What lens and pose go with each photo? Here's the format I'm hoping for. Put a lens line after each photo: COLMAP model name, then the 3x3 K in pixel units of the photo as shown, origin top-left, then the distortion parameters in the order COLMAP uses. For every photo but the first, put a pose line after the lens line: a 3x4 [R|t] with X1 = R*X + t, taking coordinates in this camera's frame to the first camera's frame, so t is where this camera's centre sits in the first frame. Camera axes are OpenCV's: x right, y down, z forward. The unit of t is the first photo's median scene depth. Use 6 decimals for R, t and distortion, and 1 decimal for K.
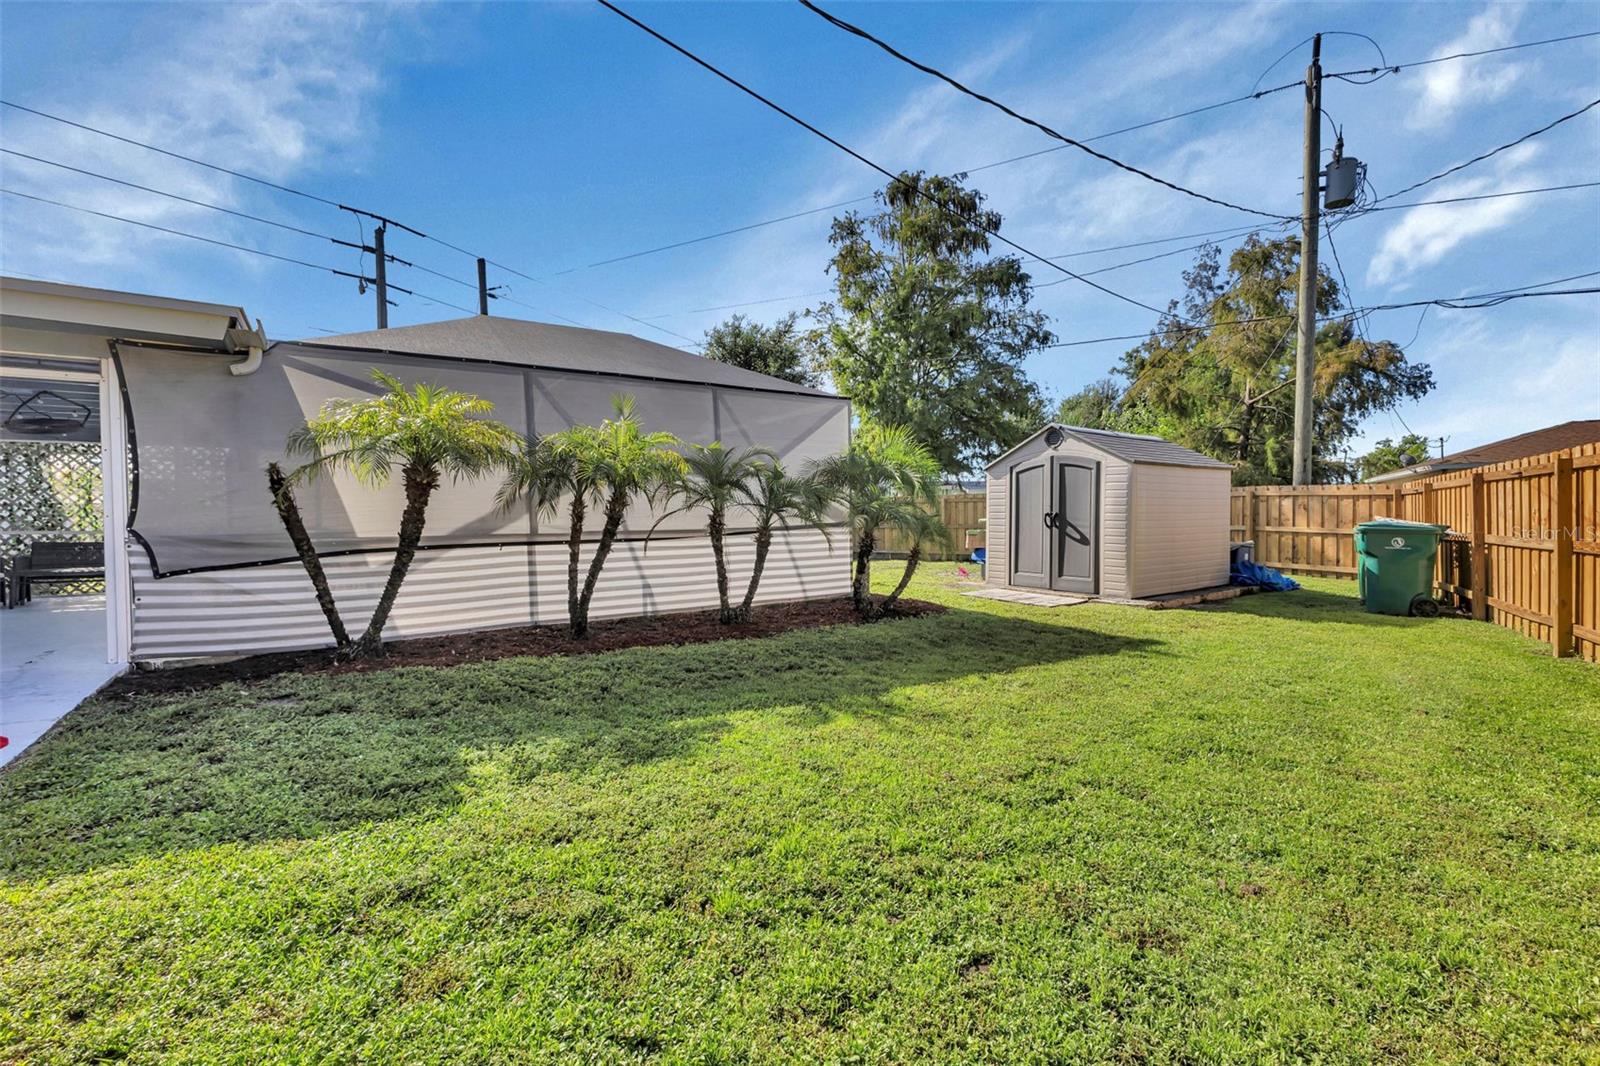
lens RADIAL K [[726.4, 0, 800.1], [0, 726.4, 541.7], [0, 0, 1]] dist [0.016336, -0.003192]
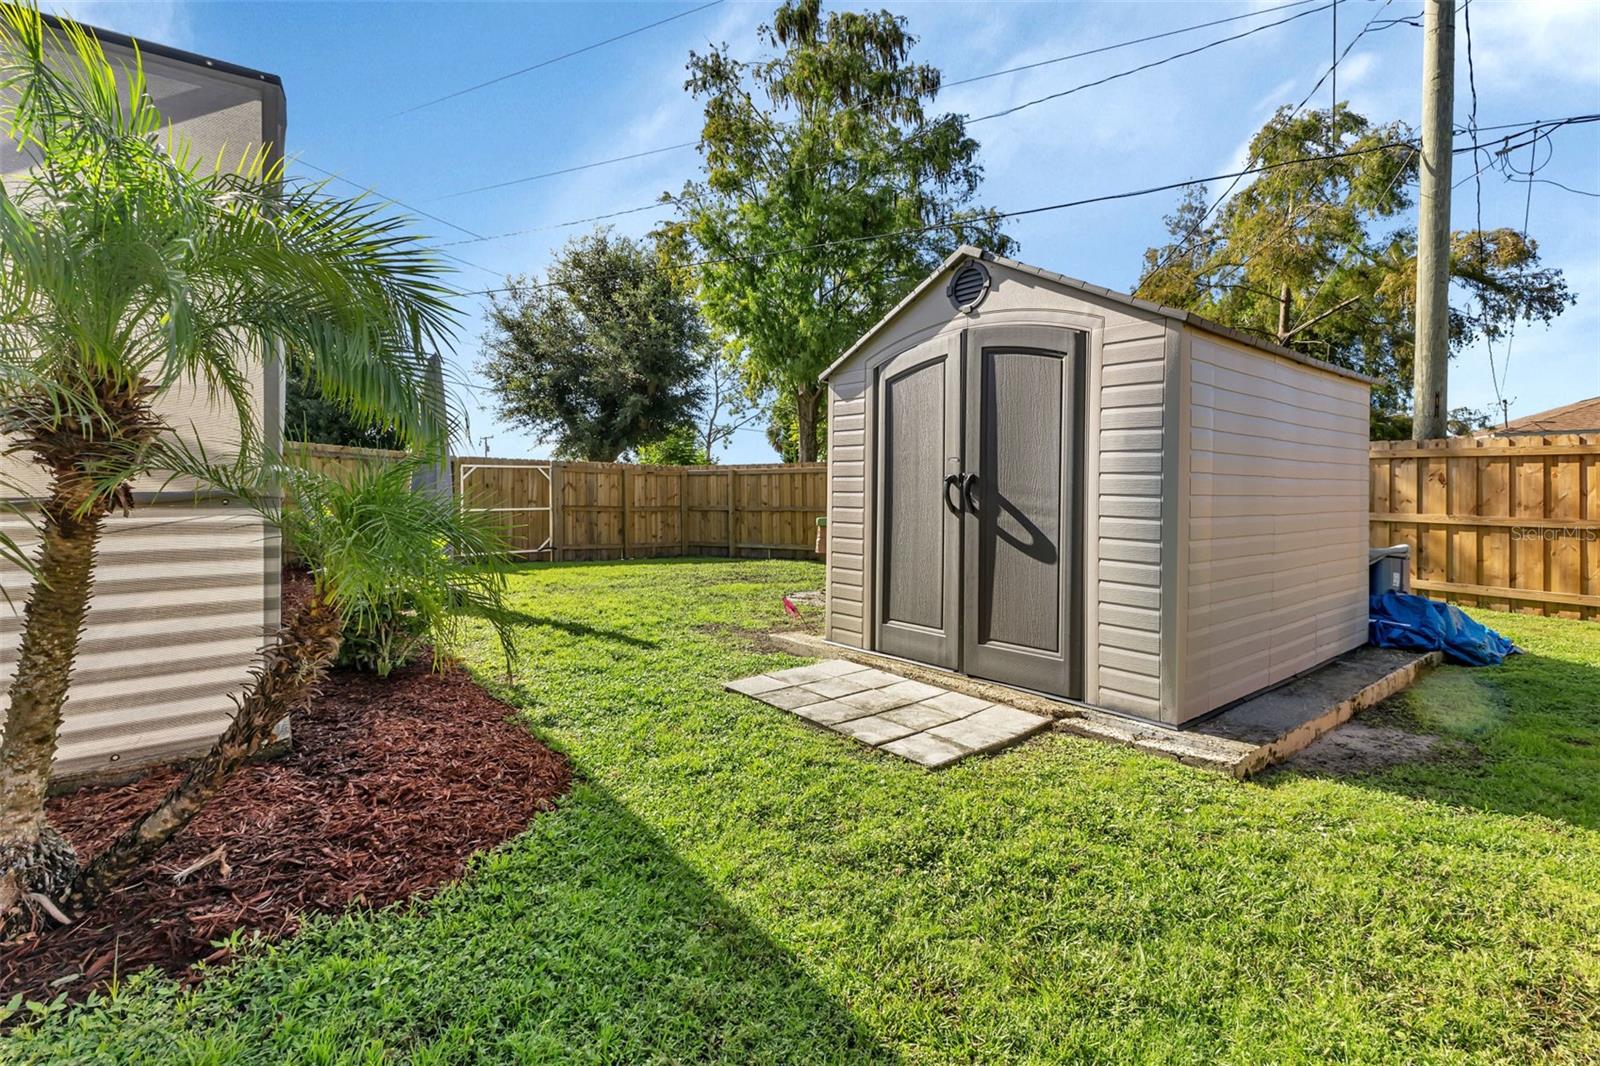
lens RADIAL K [[726.4, 0, 831.9], [0, 726.4, 508.9], [0, 0, 1]] dist [0.016336, -0.003192]
pose [[0.997806, 0.005166, 0.065999, 0.193981], [-0.003700, 0.999744, -0.022311, -0.010038], [-0.066097, 0.022018, 0.997570, 0.478186]]
